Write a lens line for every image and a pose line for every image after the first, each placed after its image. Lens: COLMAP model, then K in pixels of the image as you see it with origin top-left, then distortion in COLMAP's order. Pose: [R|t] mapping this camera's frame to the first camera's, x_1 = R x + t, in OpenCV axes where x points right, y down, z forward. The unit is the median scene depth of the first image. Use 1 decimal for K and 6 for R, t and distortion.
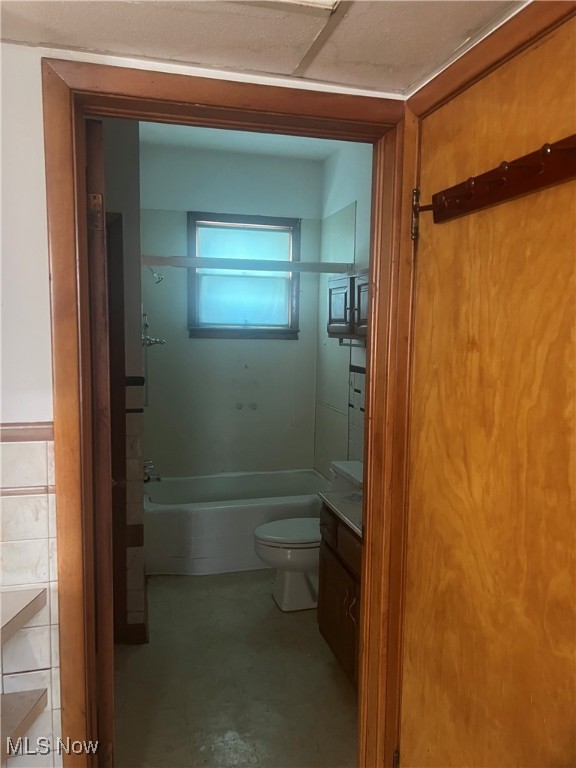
lens RADIAL K [[574.2, 0, 288.0], [0, 574.2, 384.0], [0, 0, 1]] dist [0.057357, -0.082240]
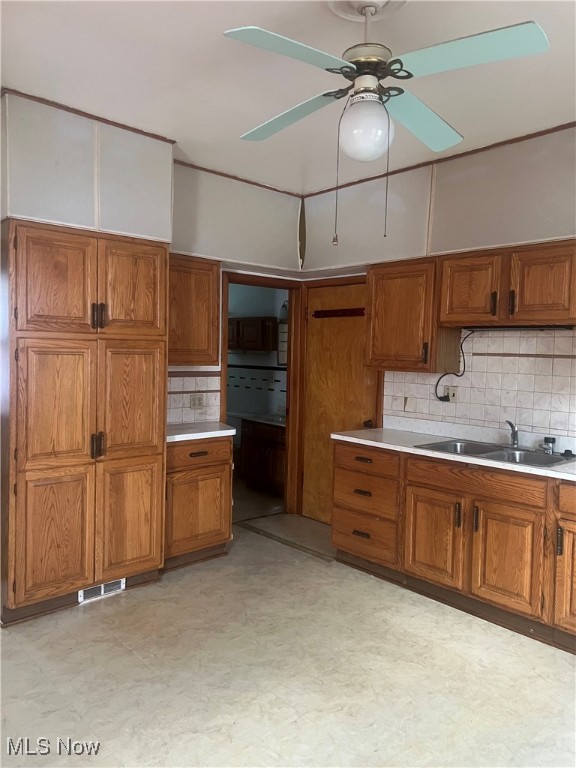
lens RADIAL K [[574.2, 0, 288.0], [0, 574.2, 384.0], [0, 0, 1]] dist [0.057357, -0.082240]
pose [[0.887553, -0.017821, 0.460361, -1.676468], [0.034485, 0.999018, -0.027812, 0.259764], [-0.459413, 0.040560, 0.887296, -2.292646]]
